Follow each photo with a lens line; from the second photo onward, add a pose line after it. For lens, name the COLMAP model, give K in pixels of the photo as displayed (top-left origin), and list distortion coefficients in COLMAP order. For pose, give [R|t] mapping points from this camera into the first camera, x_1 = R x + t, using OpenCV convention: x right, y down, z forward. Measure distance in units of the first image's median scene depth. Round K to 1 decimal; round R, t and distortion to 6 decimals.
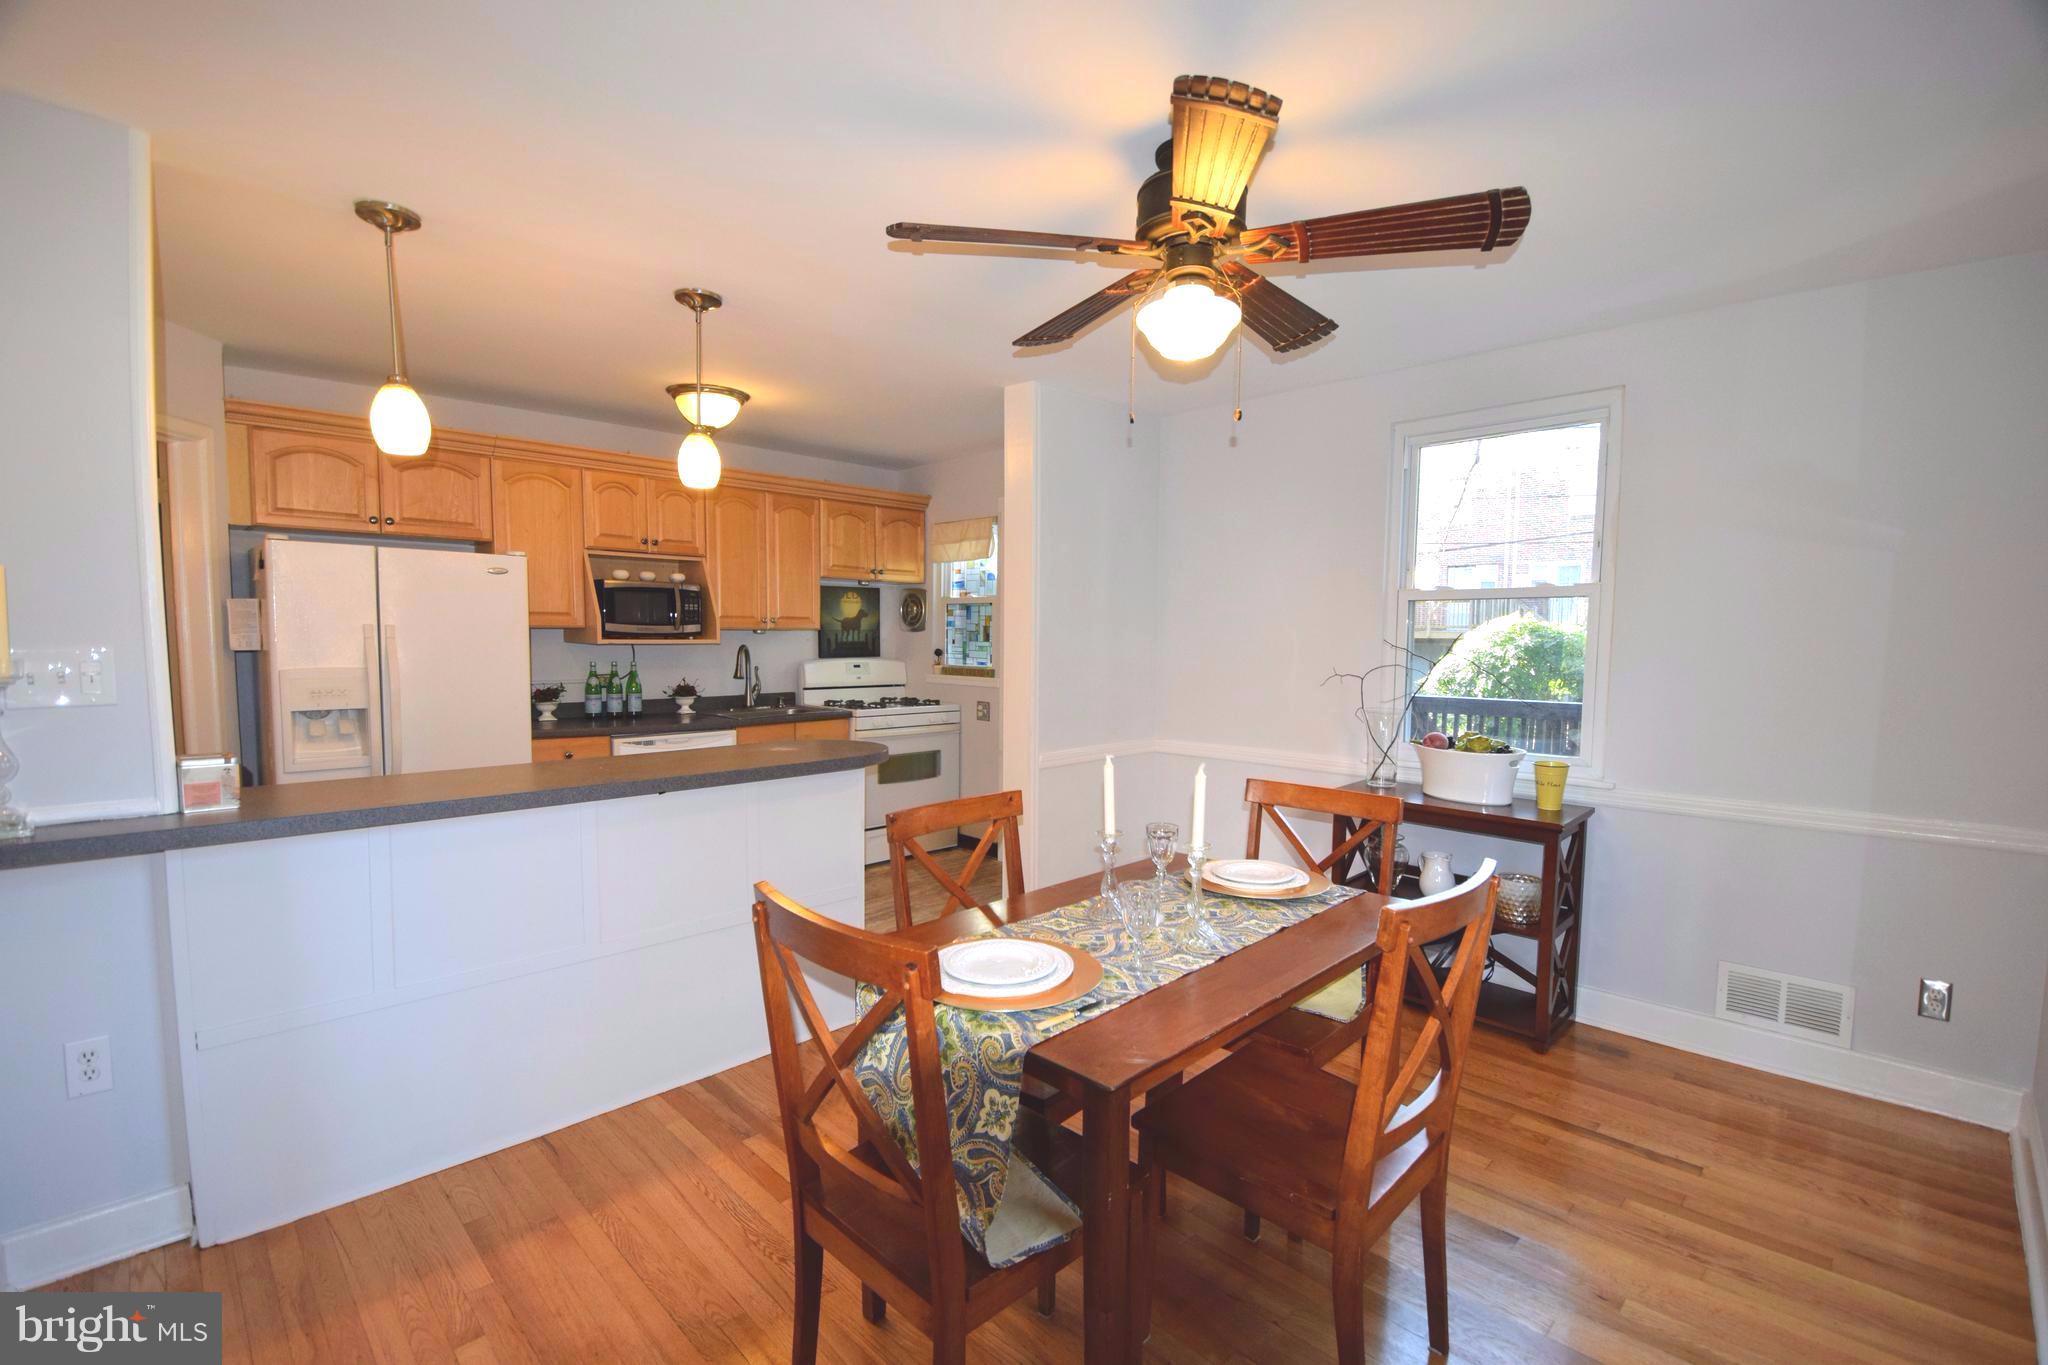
lens RADIAL K [[902.3, 0, 1024.0], [0, 902.3, 682.5], [0, 0, 1]] dist [0.016462, -0.021520]
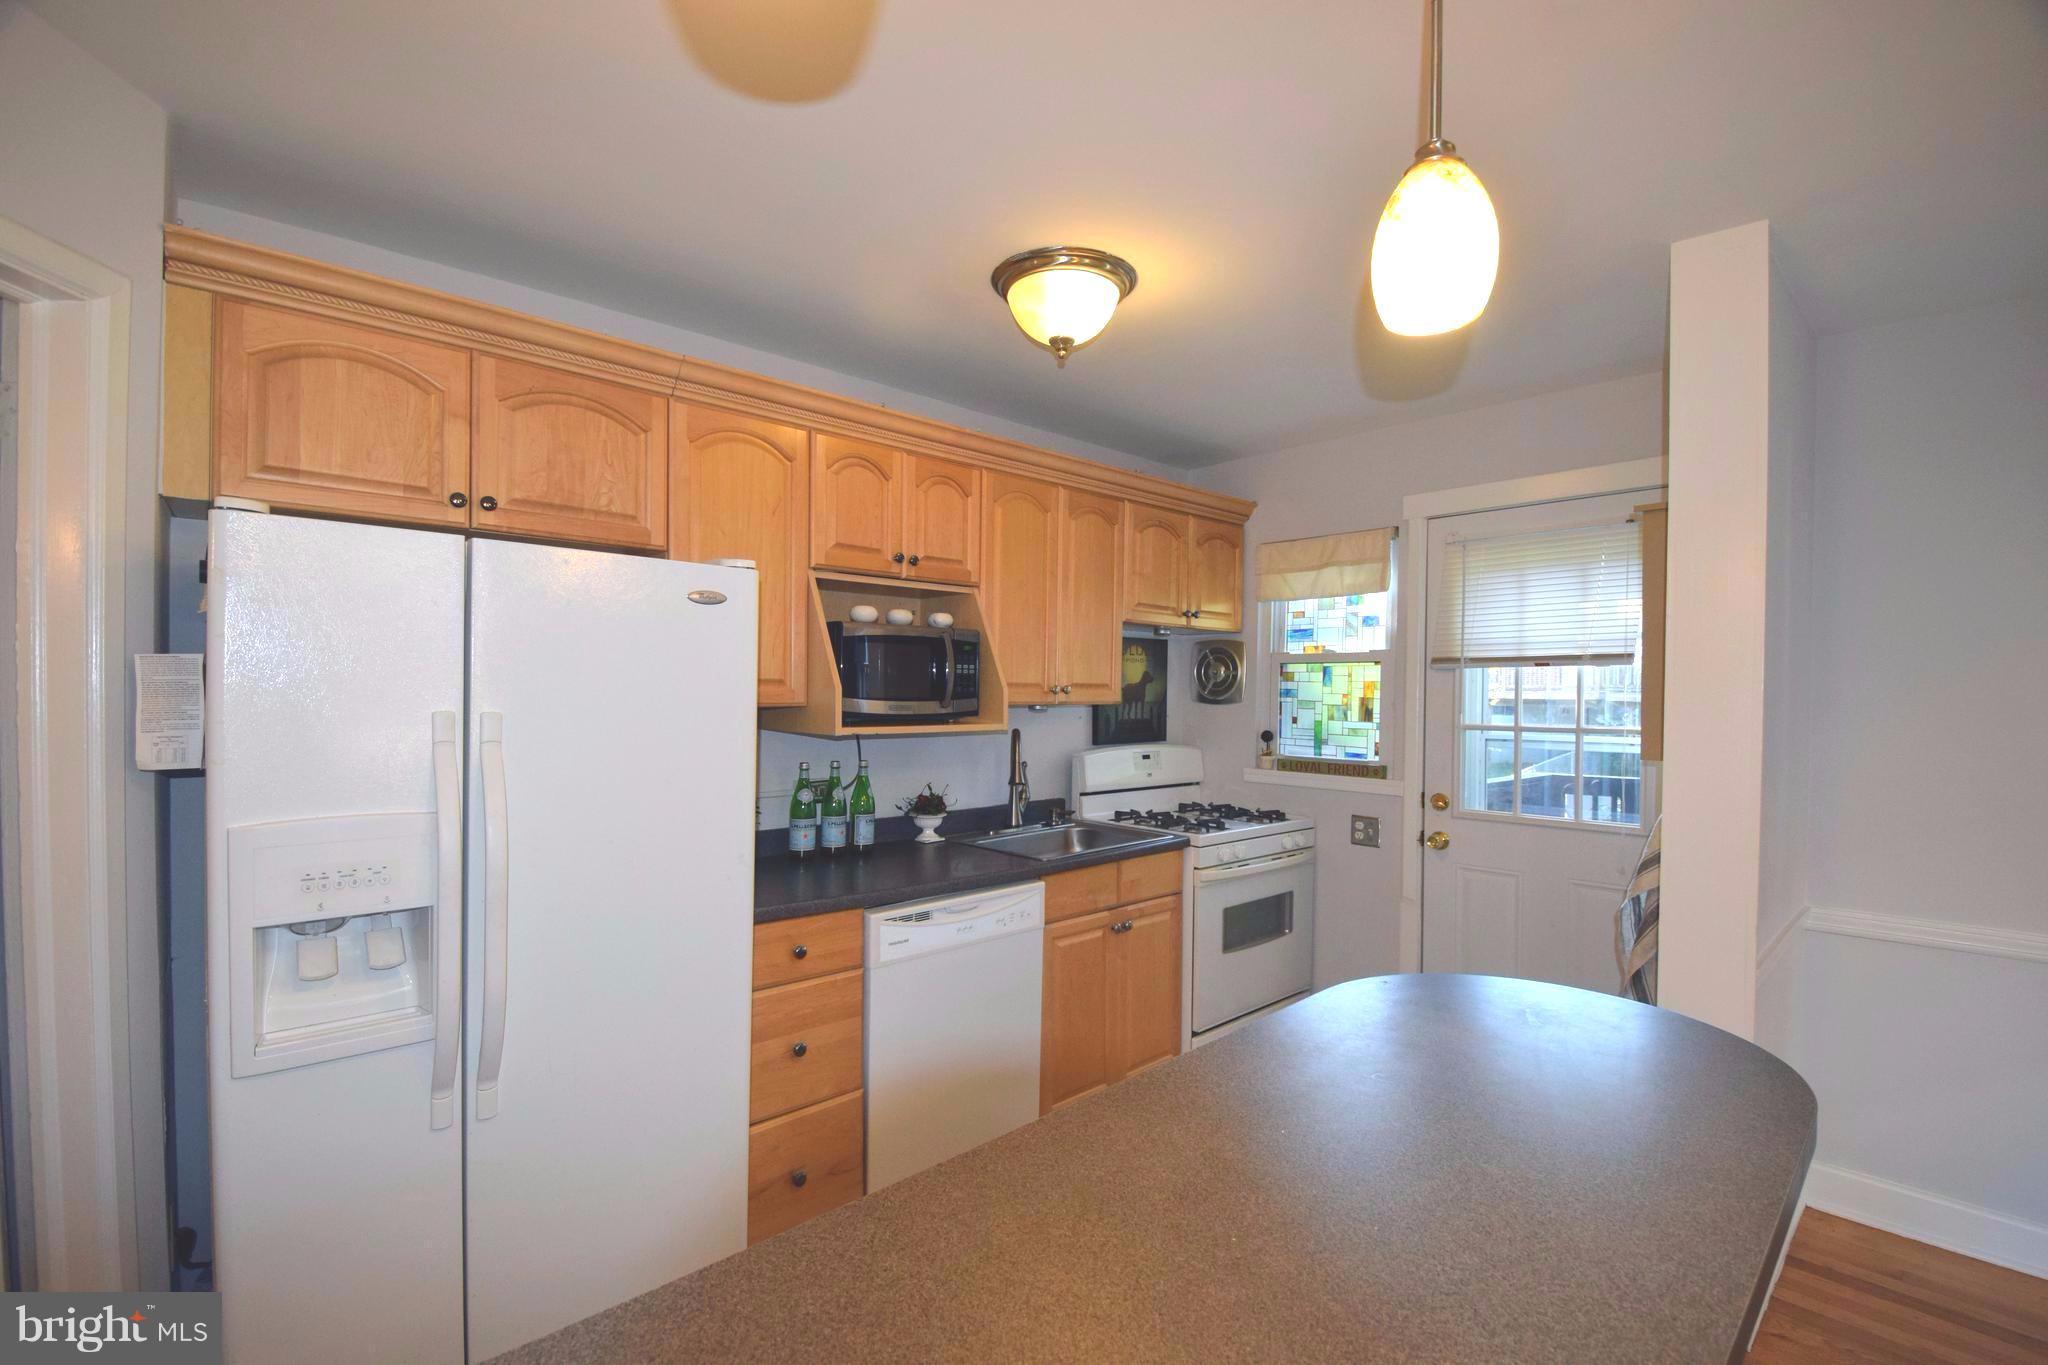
lens RADIAL K [[899.9, 0, 1024.0], [0, 899.9, 682.5], [0, 0, 1]] dist [0.022605, -0.020368]
pose [[0.999401, 0.000275, -0.034613, -0.289168], [-0.002493, 0.997944, -0.064049, -0.034551], [0.034524, 0.064097, 0.997346, 0.384928]]
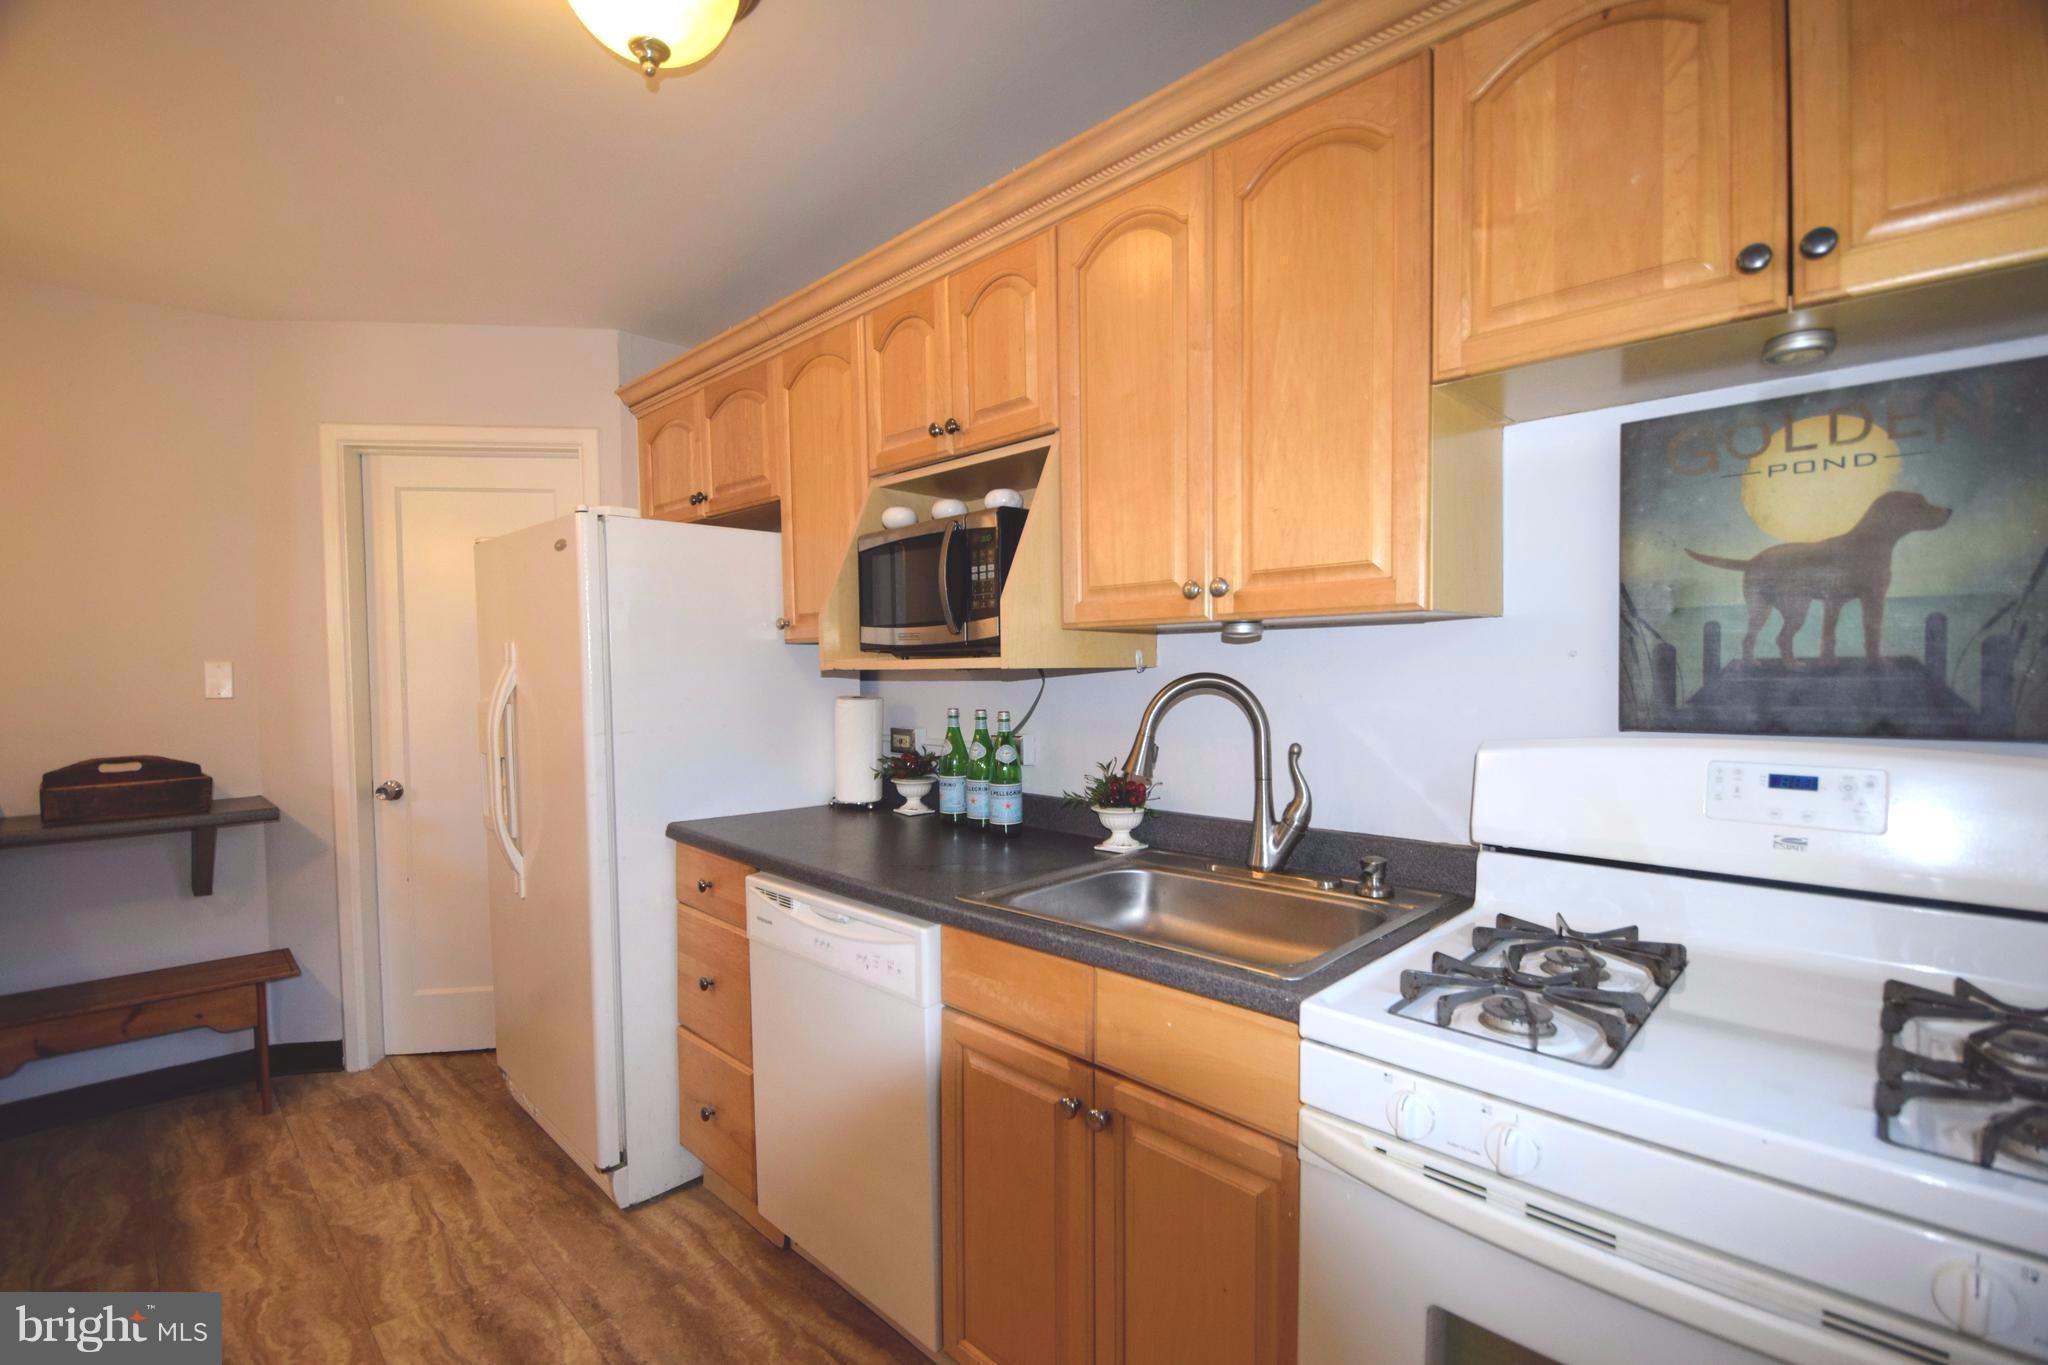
lens RADIAL K [[899.9, 0, 1024.0], [0, 899.9, 682.5], [0, 0, 1]] dist [0.022605, -0.020368]
pose [[0.022922, 0.003352, -0.999732, 0.009803], [-0.051013, 0.998696, 0.002179, -0.036535], [0.998435, 0.050950, 0.023063, 0.948339]]
